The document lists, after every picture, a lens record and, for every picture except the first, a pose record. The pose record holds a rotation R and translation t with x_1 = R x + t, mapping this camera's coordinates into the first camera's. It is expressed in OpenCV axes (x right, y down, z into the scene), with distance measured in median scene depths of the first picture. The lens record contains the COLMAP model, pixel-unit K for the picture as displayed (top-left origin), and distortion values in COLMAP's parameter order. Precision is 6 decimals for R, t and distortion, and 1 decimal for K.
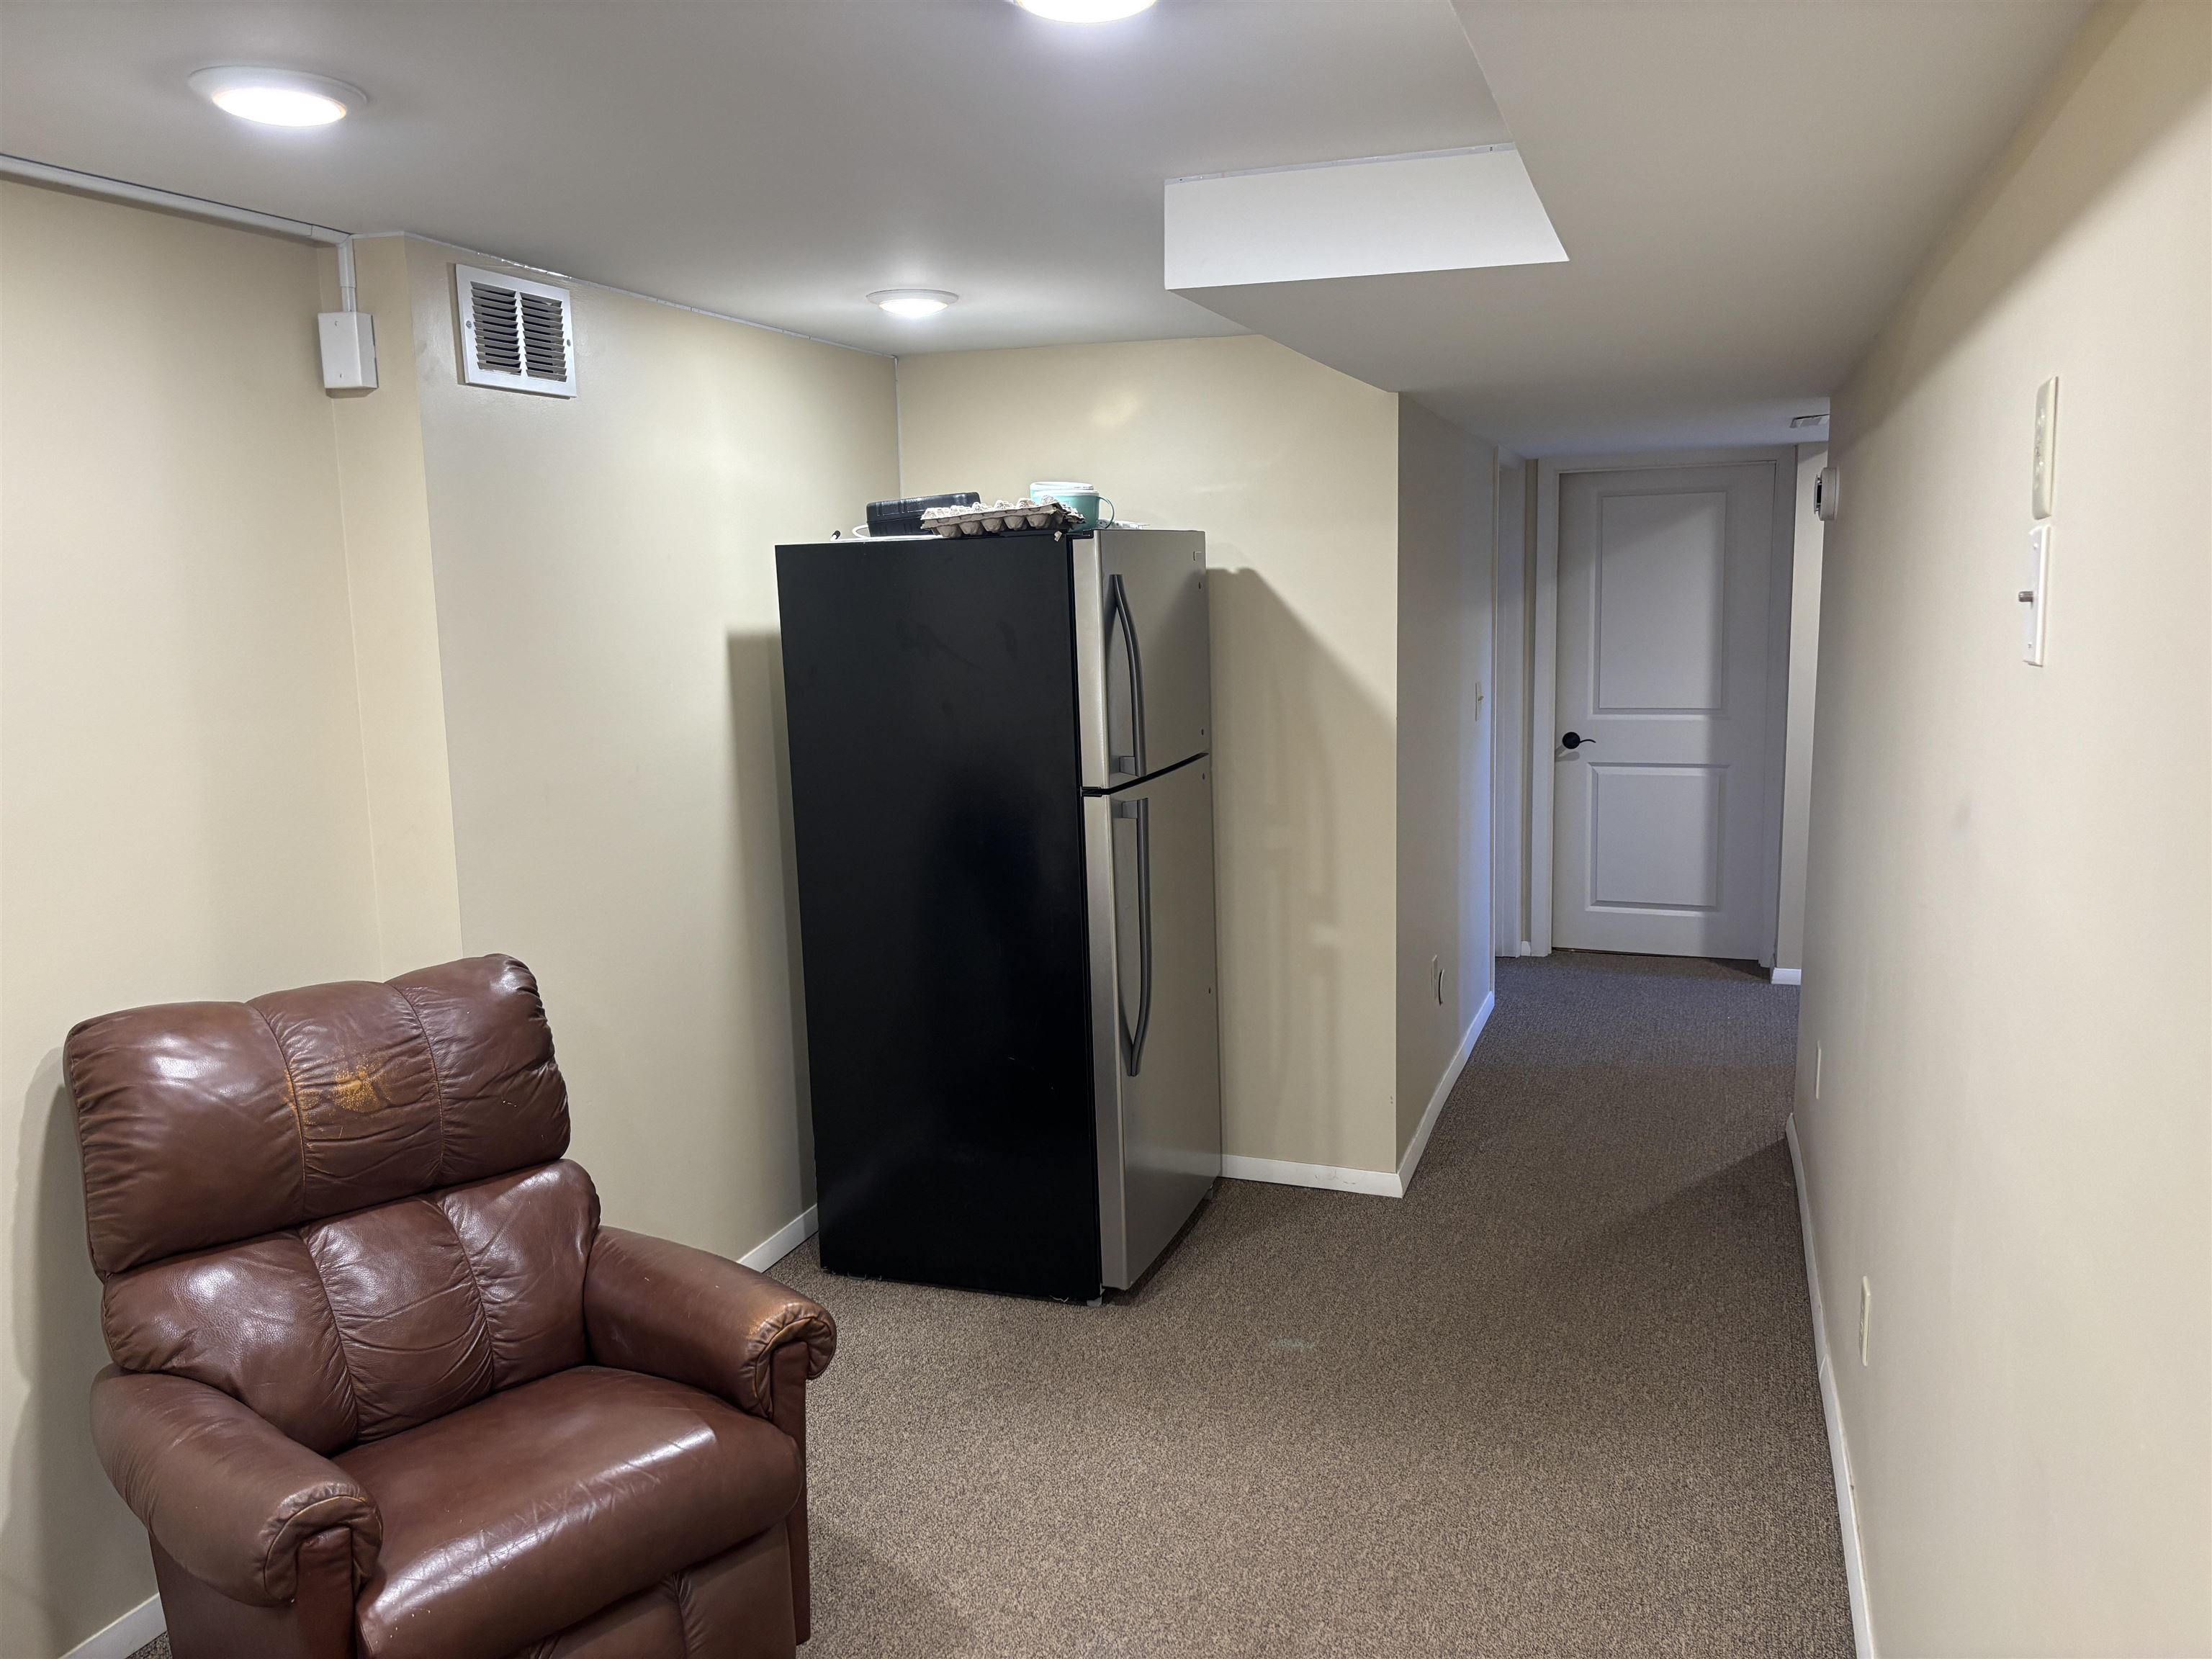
lens RADIAL K [[1671.4, 0, 1106.0], [0, 1671.4, 829.5], [0, 0, 1]] dist [0.018808, -0.026506]
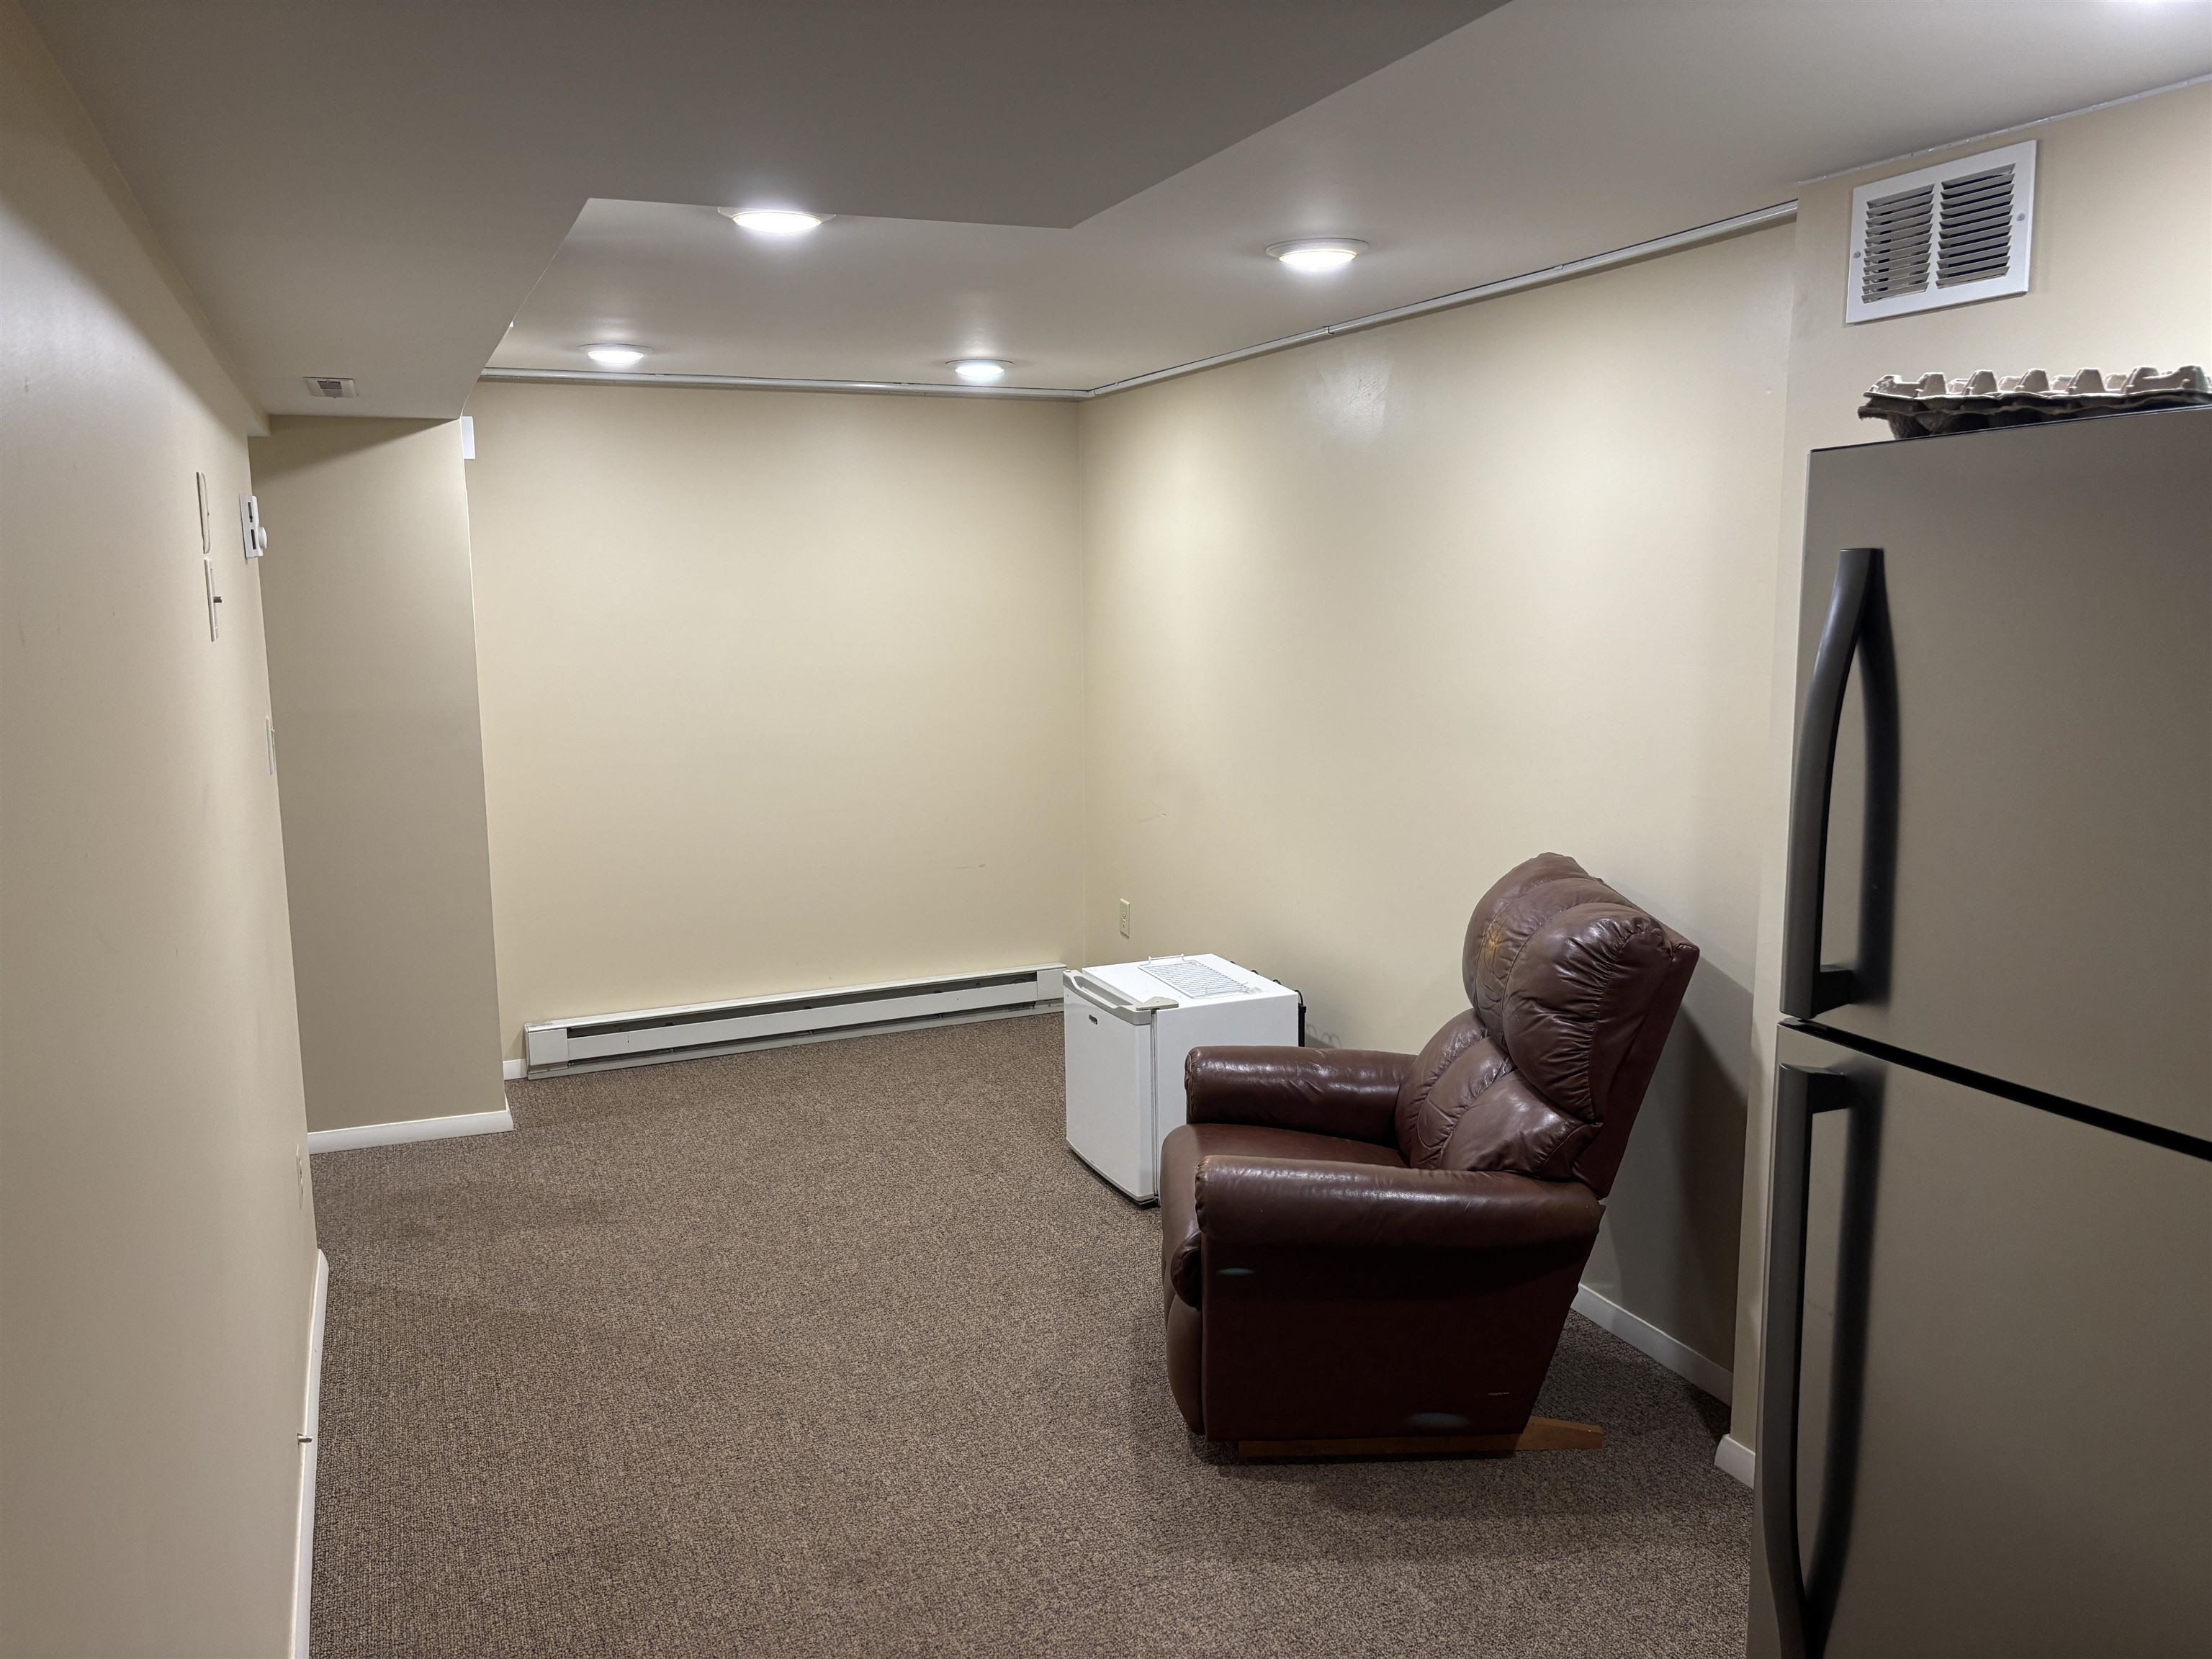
lens RADIAL K [[1671.4, 0, 1106.0], [0, 1671.4, 829.5], [0, 0, 1]] dist [0.018808, -0.026506]
pose [[-0.735651, 0.134034, -0.663967, 0.510565], [-0.074920, 0.958112, 0.276422, -0.217539], [0.673204, 0.253095, -0.694794, 1.366871]]
